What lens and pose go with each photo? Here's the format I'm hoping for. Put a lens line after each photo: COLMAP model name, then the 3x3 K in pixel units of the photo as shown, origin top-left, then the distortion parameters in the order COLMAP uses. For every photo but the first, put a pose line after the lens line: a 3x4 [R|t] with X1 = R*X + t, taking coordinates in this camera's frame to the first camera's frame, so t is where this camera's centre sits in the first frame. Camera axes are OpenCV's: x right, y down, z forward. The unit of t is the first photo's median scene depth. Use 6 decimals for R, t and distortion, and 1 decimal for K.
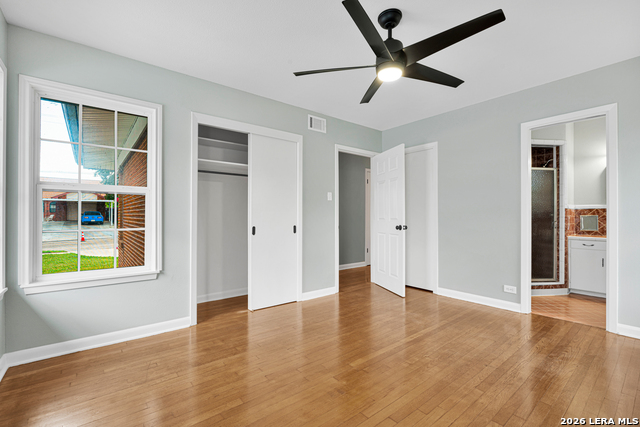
lens RADIAL K [[279.3, 0, 320.0], [0, 279.3, 213.5], [0, 0, 1]] dist [-0.001932, -0.000296]
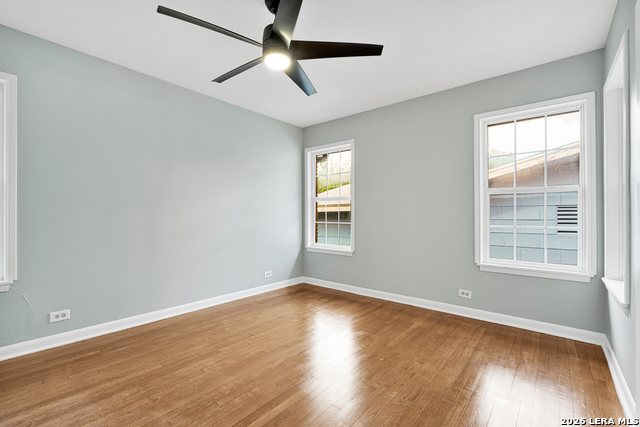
lens RADIAL K [[279.3, 0, 320.0], [0, 279.3, 213.5], [0, 0, 1]] dist [-0.001932, -0.000296]
pose [[-0.982496, -0.004387, -0.186230, 0.213374], [-0.002622, 0.999949, -0.009721, 0.003134], [0.186263, -0.009062, -0.982458, 1.475441]]
